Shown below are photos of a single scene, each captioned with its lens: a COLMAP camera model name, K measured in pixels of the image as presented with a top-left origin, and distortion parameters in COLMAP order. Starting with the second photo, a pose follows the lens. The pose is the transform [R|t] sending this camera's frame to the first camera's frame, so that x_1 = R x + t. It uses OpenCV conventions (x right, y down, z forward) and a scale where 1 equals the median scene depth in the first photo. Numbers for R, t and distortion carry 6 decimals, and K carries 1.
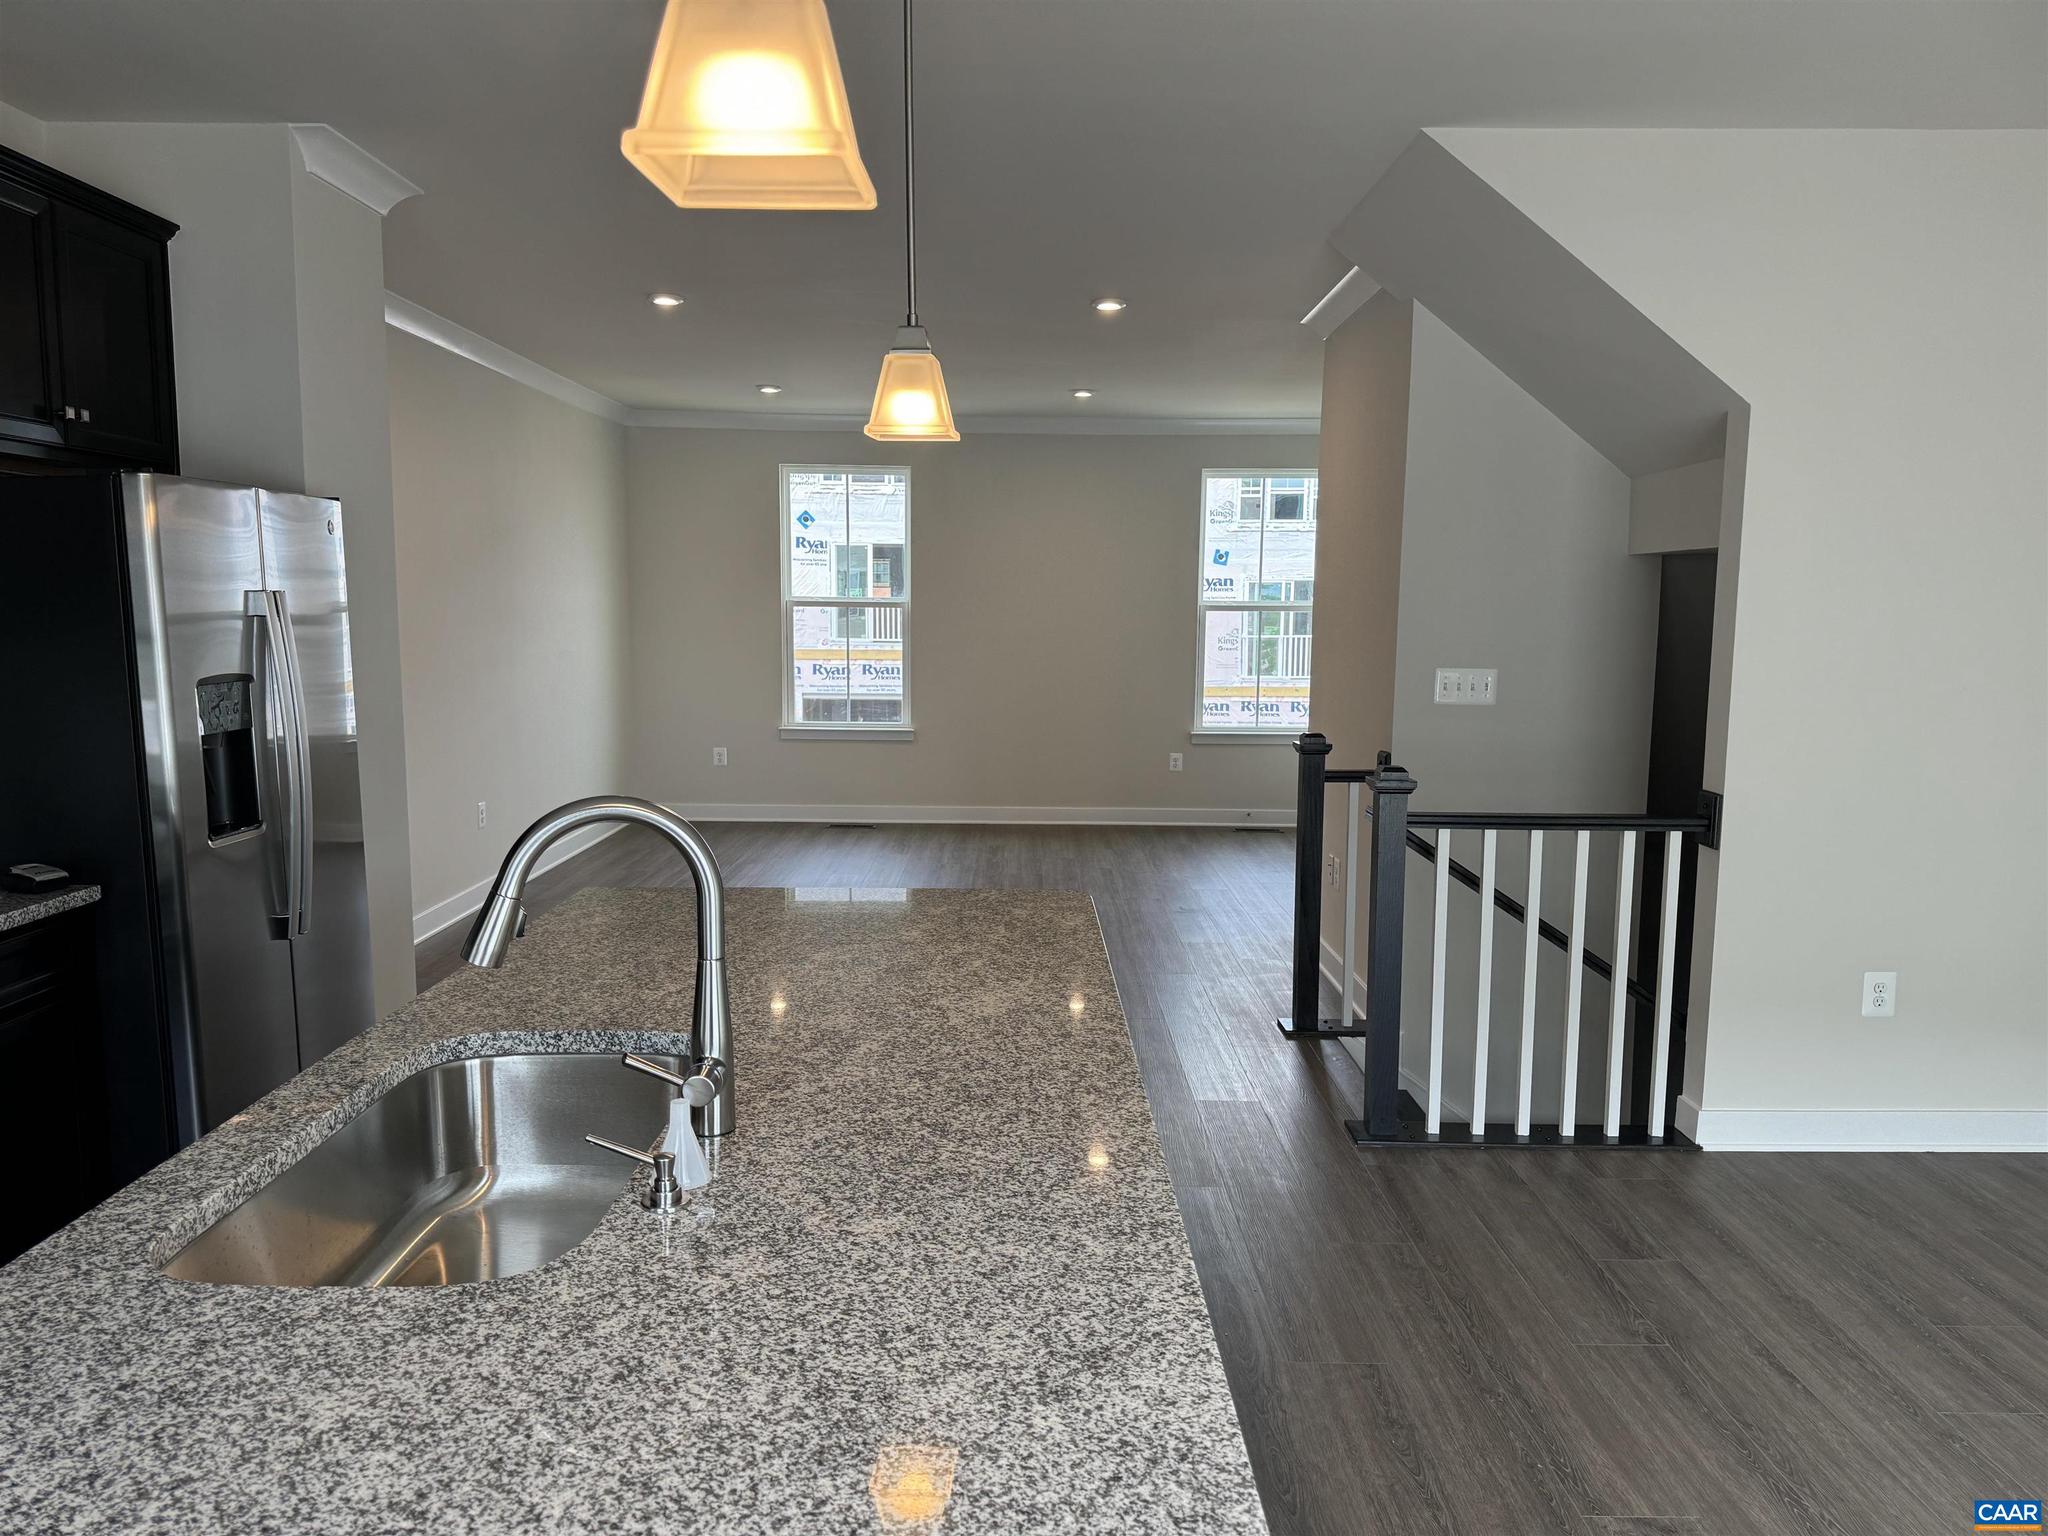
lens RADIAL K [[1446.8, 0, 1024.0], [0, 1446.8, 768.0], [0, 0, 1]] dist [-0.006033, -0.005121]
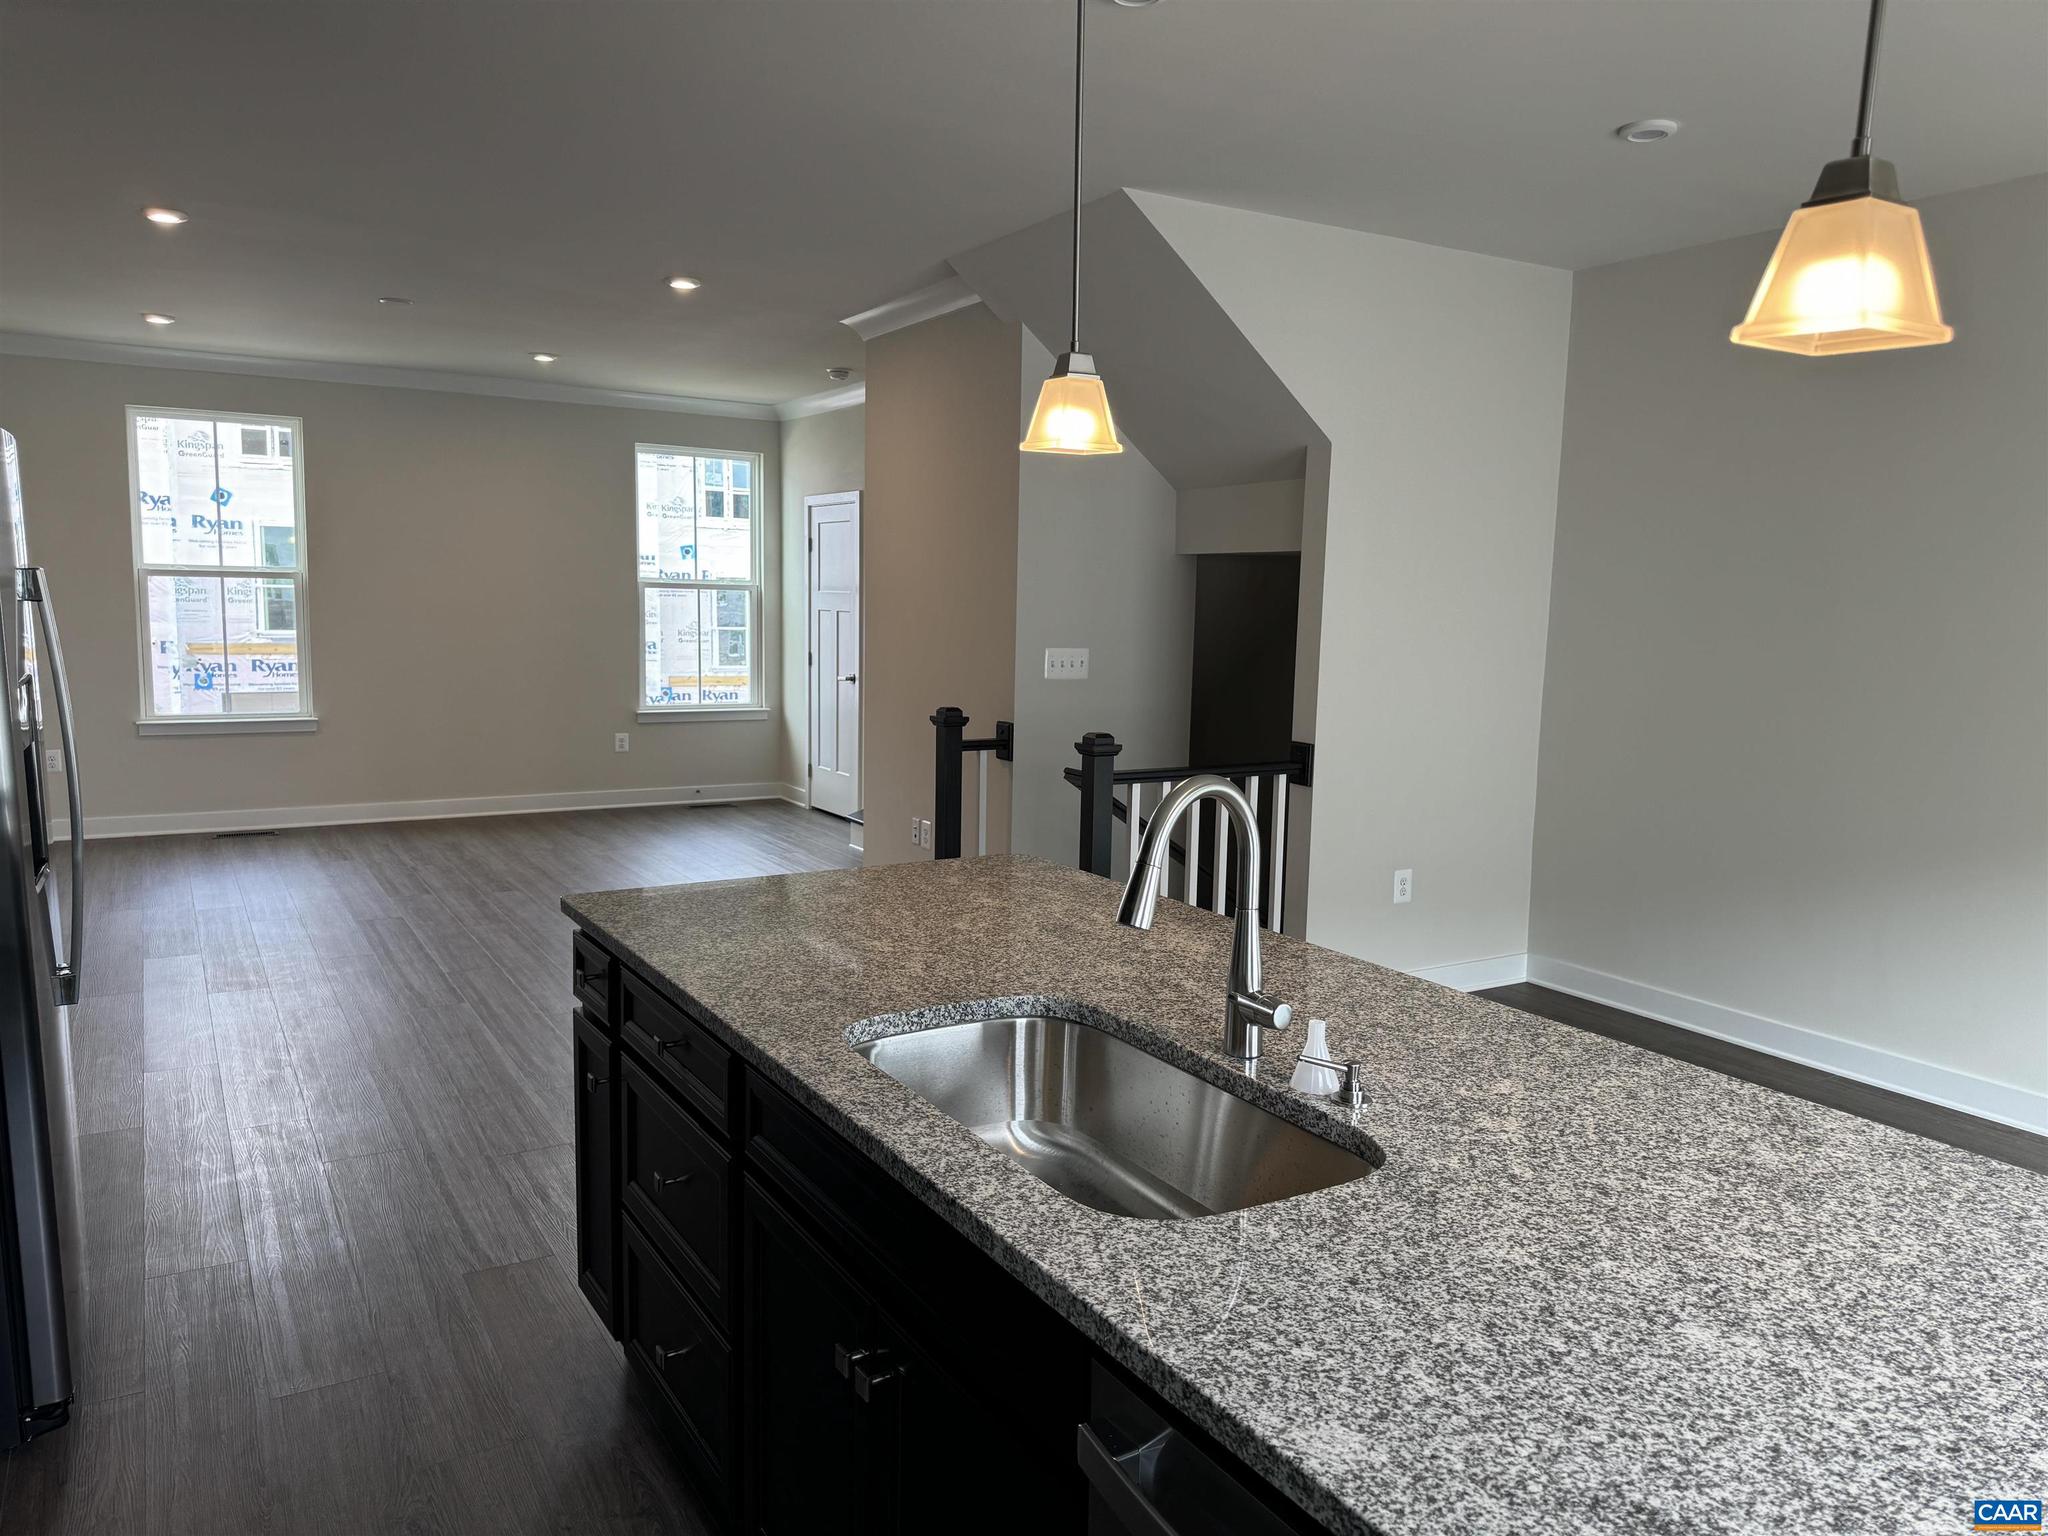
lens RADIAL K [[1446.8, 0, 1024.0], [0, 1446.8, 768.0], [0, 0, 1]] dist [-0.006033, -0.005121]
pose [[0.858680, -0.047582, 0.510298, -0.850900], [0.038299, 0.998854, 0.028692, -0.020369], [-0.511078, -0.005093, 0.859519, 0.072694]]
